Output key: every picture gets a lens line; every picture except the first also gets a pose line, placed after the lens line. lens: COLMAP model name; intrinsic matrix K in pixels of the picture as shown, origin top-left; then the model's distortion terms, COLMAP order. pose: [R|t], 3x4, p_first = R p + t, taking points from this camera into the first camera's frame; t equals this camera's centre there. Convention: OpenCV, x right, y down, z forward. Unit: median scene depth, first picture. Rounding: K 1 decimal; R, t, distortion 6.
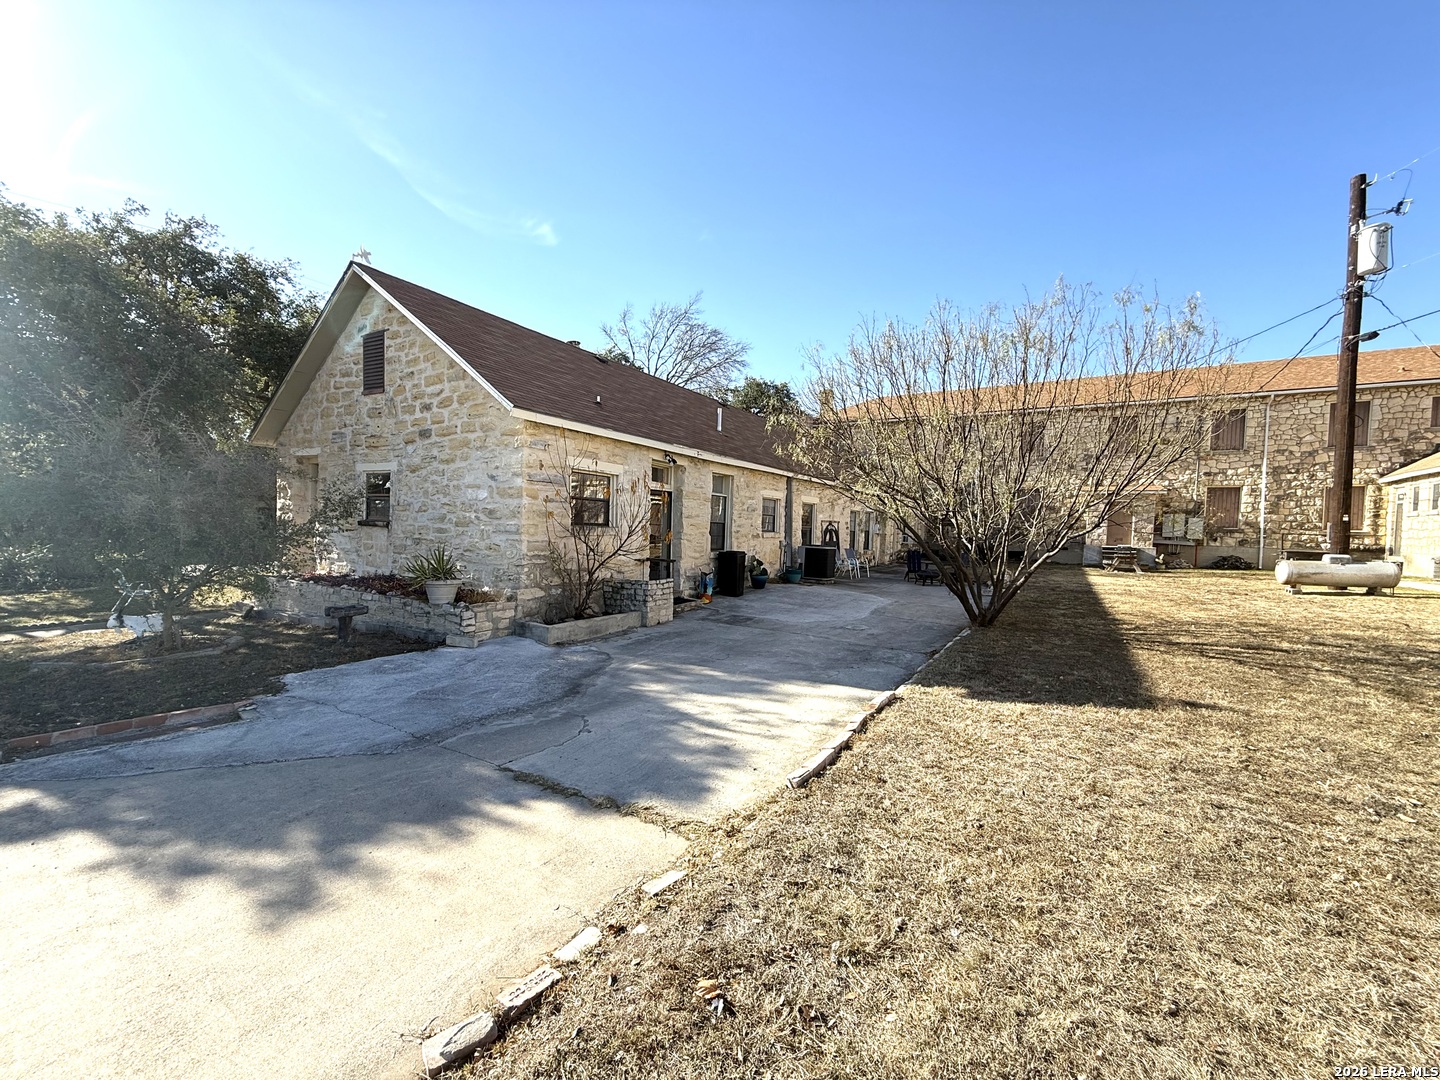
lens RADIAL K [[571.5, 0, 717.0], [0, 571.5, 542.6], [0, 0, 1]] dist [-0.000414, -0.000207]
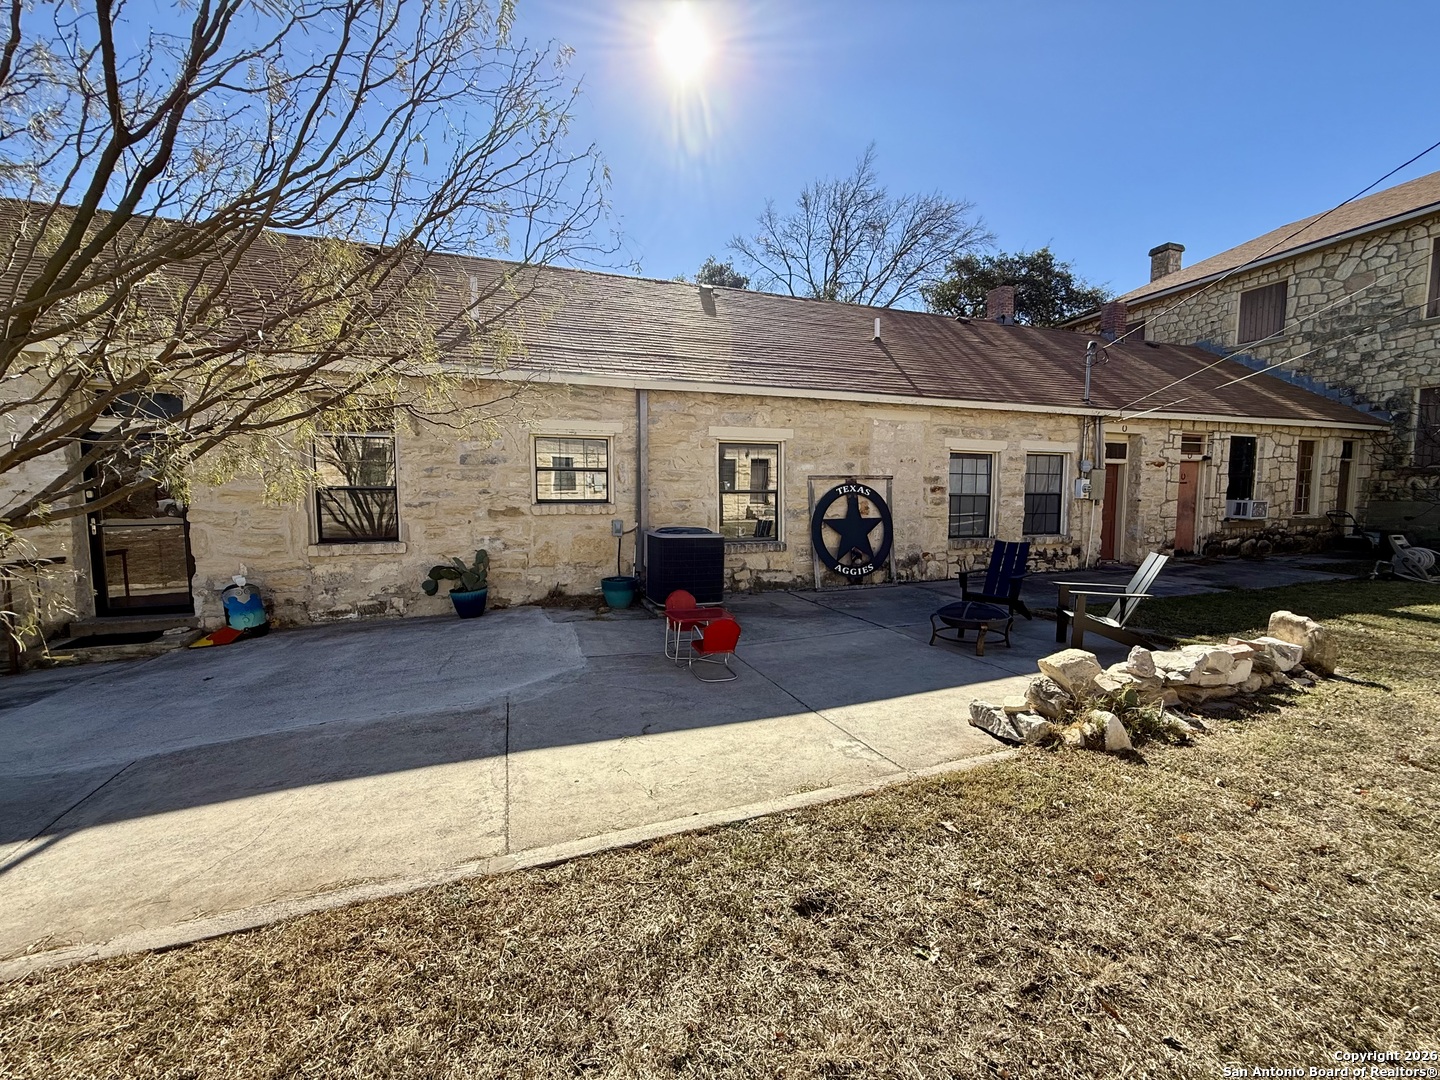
lens RADIAL K [[571.5, 0, 714.1], [0, 571.5, 543.3], [0, 0, 1]] dist [-0.000414, -0.000207]
pose [[0.782078, 0.017049, -0.622948, 0.630357], [0.009350, 0.999192, 0.039085, -0.002092], [0.623111, -0.036392, 0.781286, 0.853498]]
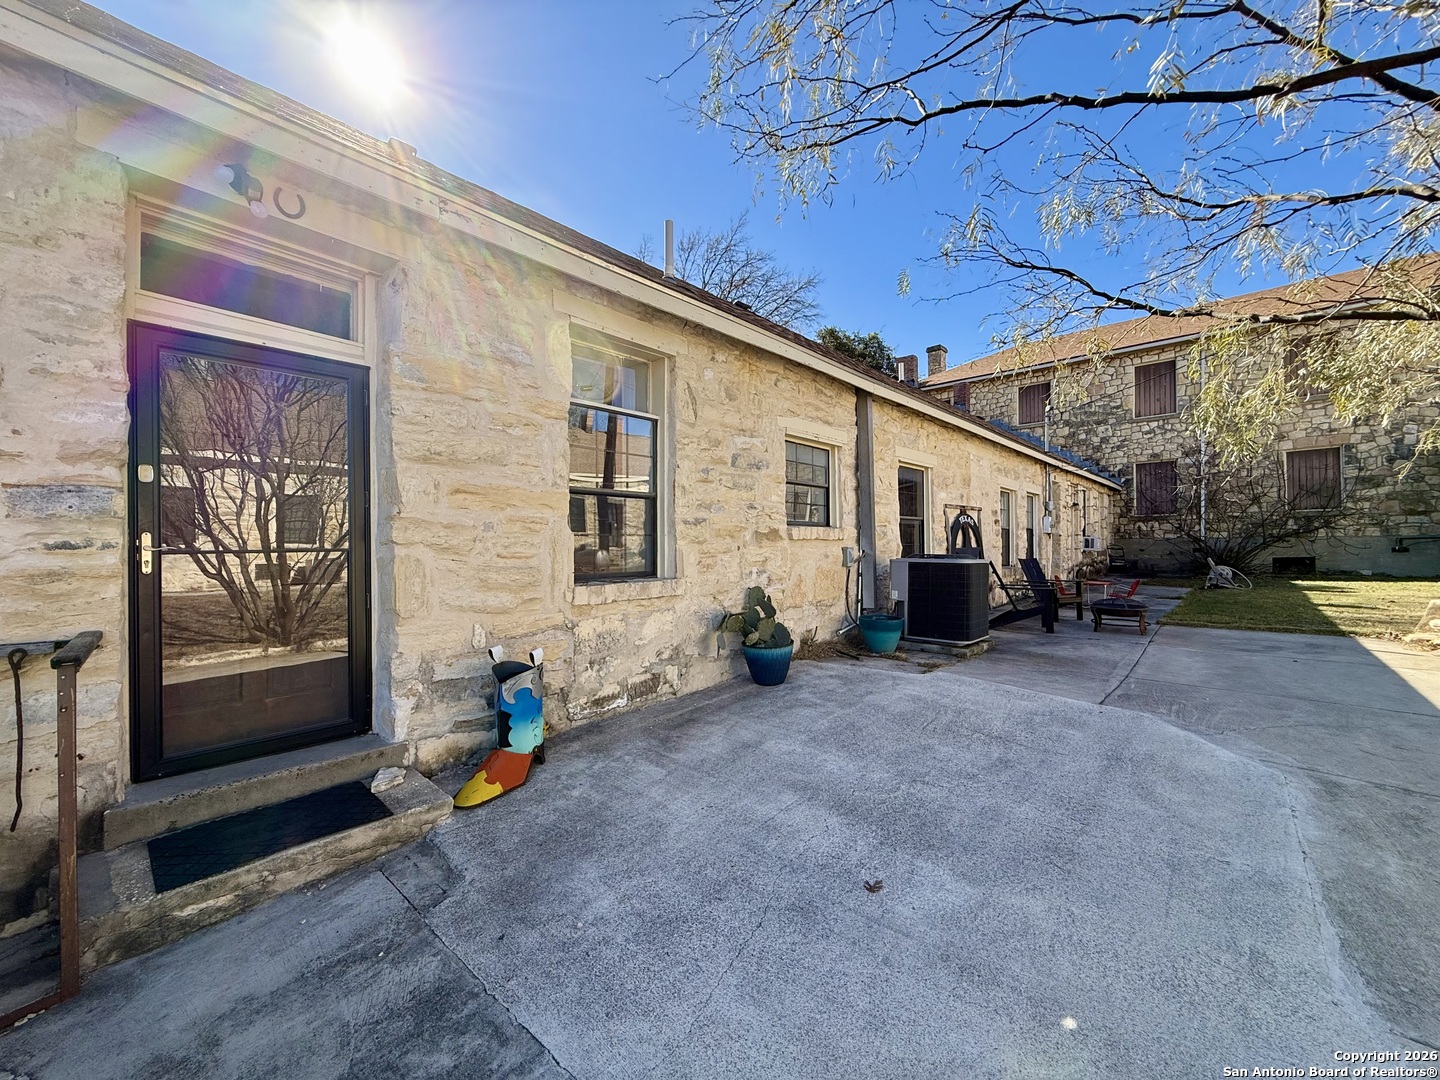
lens RADIAL K [[571.5, 0, 716.6], [0, 571.5, 543.7], [0, 0, 1]] dist [-0.000414, -0.000207]
pose [[0.982603, -0.037935, -0.181805, 0.122522], [0.031753, 0.998818, -0.036796, 0.008236], [0.182986, 0.030383, 0.982646, 0.743900]]
